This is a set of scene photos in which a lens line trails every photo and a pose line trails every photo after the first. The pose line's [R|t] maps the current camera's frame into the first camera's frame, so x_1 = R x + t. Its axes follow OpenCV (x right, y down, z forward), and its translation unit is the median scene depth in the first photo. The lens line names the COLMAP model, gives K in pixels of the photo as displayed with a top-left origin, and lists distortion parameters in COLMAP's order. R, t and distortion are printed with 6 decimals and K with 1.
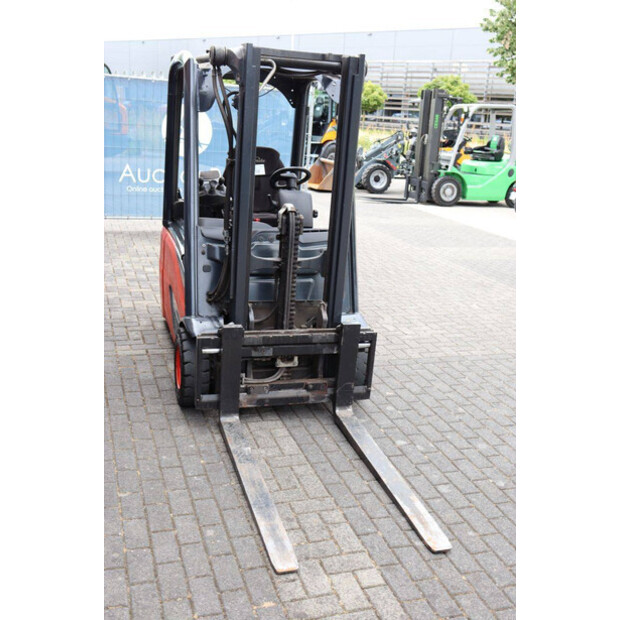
lens RADIAL K [[687.6, 0, 311.8], [0, 687.6, 310.0], [0, 0, 1]] dist [-0.019807, 0.000000]
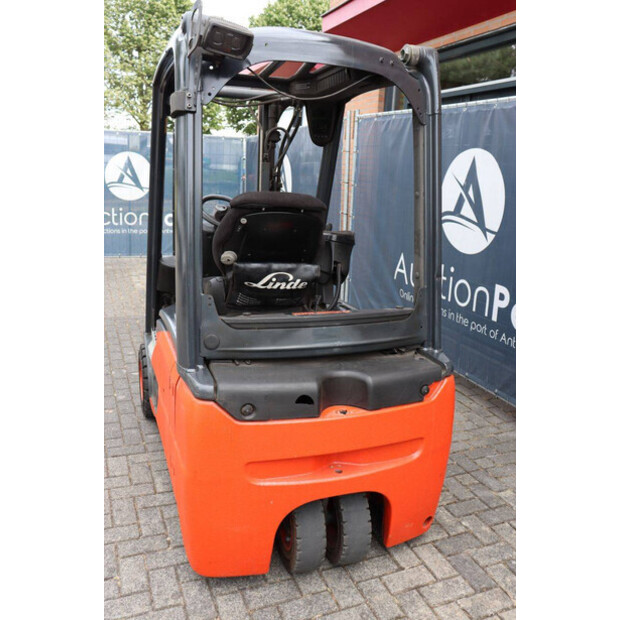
lens RADIAL K [[549.8, 0, 314.2], [0, 549.8, 301.8], [0, 0, 1]] dist [-0.118495, 0.098998]
pose [[-0.989906, -0.099880, -0.100552, -0.097229], [-0.136424, 0.863775, 0.485058, -0.492880], [0.038406, 0.493880, -0.868682, 1.848677]]
